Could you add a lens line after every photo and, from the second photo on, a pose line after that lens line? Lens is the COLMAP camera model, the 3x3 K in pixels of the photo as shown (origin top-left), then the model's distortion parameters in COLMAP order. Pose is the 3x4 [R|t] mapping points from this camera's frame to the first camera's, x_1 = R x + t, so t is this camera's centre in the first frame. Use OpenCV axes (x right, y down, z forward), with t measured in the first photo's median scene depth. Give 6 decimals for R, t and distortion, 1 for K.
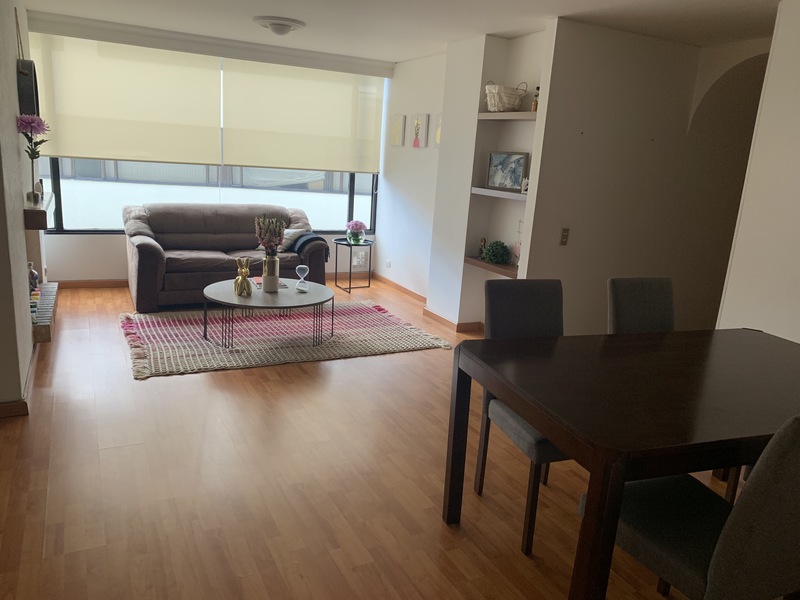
lens RADIAL K [[617.8, 0, 399.5], [0, 617.8, 306.8], [0, 0, 1]] dist [0.051983, -0.068301]
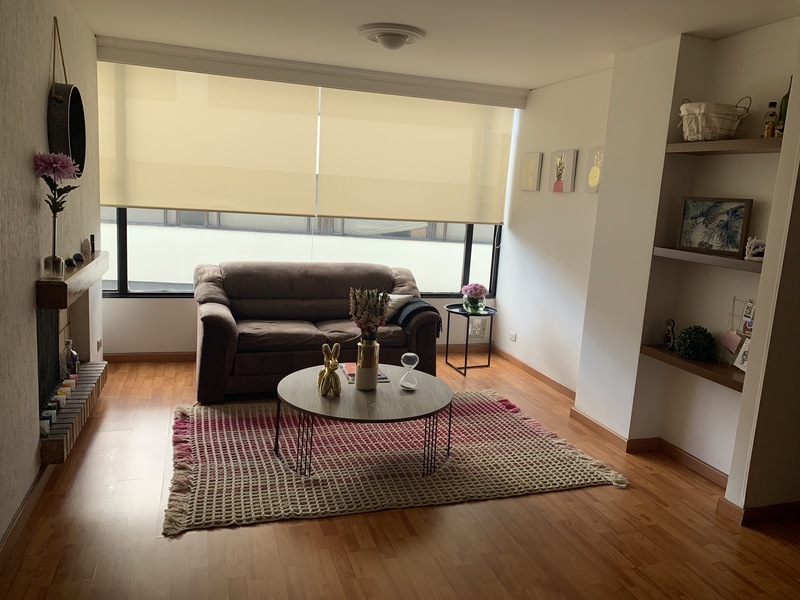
lens RADIAL K [[617.8, 0, 399.3], [0, 617.8, 298.5], [0, 0, 1]] dist [0.051983, -0.068301]
pose [[0.987709, 0.020625, -0.154939, -0.056244], [-0.033332, 0.996248, -0.079866, -0.069134], [0.152711, 0.084049, 0.984690, 0.266235]]
